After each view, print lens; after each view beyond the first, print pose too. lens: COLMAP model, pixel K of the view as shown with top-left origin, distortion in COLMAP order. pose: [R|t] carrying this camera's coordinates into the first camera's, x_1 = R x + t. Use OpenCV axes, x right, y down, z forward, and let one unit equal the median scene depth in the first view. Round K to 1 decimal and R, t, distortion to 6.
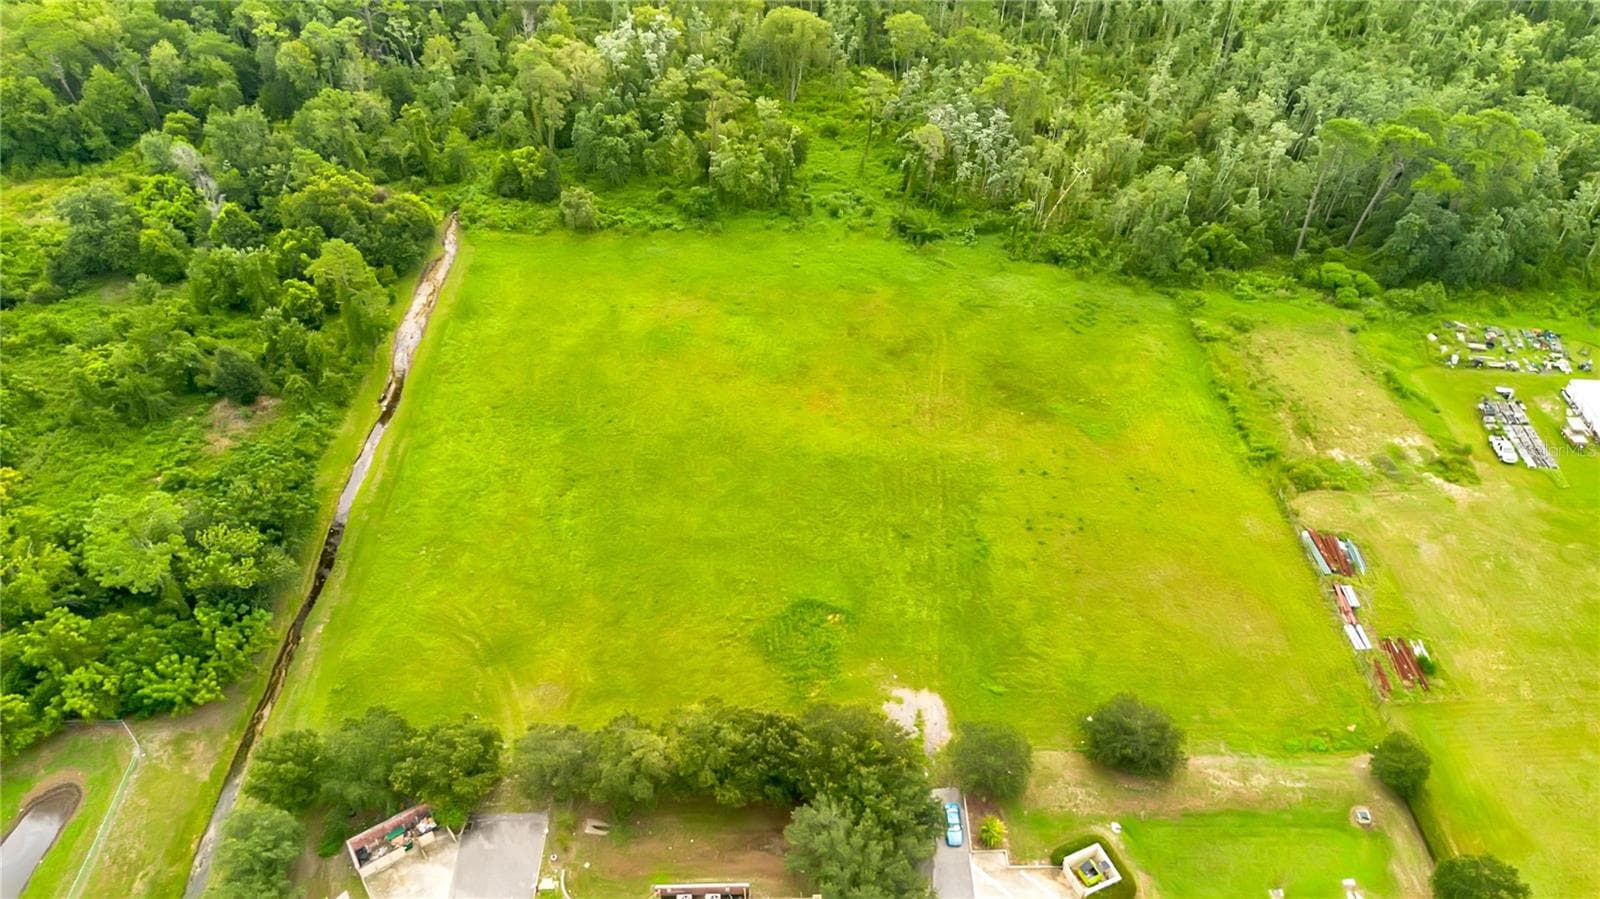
lens RADIAL K [[1139.8, 0, 801.2], [0, 1139.8, 448.2], [0, 0, 1]] dist [0.059635, -0.058525]
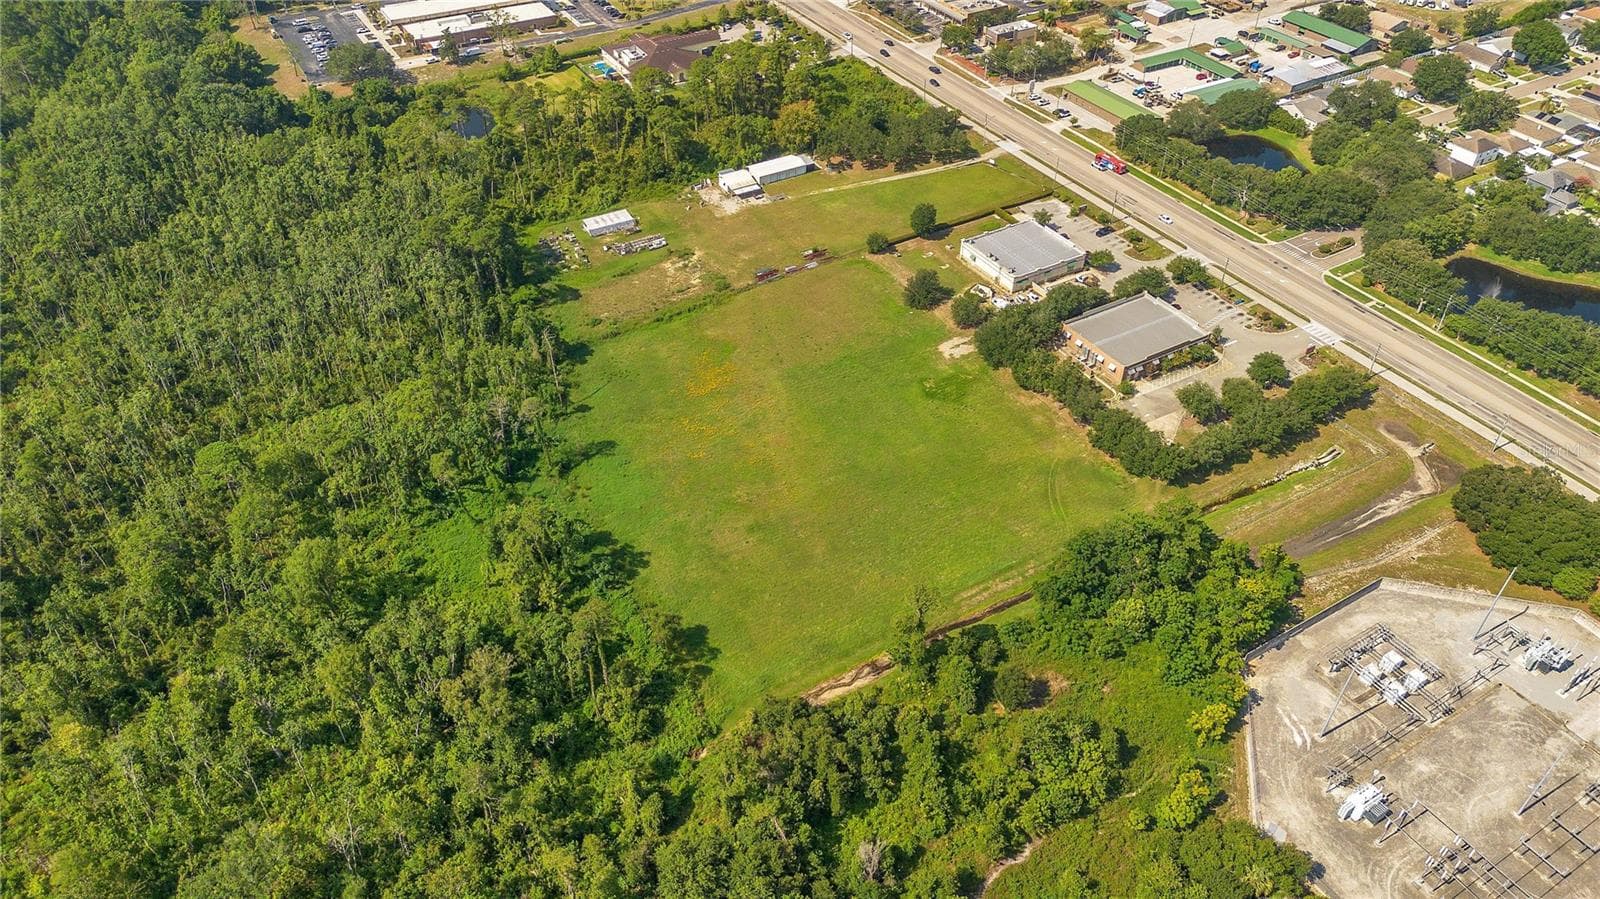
lens RADIAL K [[1130.0, 0, 800.0], [0, 1130.0, 449.5], [0, 0, 1]] dist [0.073963, -0.077028]
pose [[-0.495398, -0.556426, 0.667061, -1.030942], [0.588753, 0.349555, 0.728822, -1.149018], [-0.638710, 0.753791, 0.154429, 0.766173]]
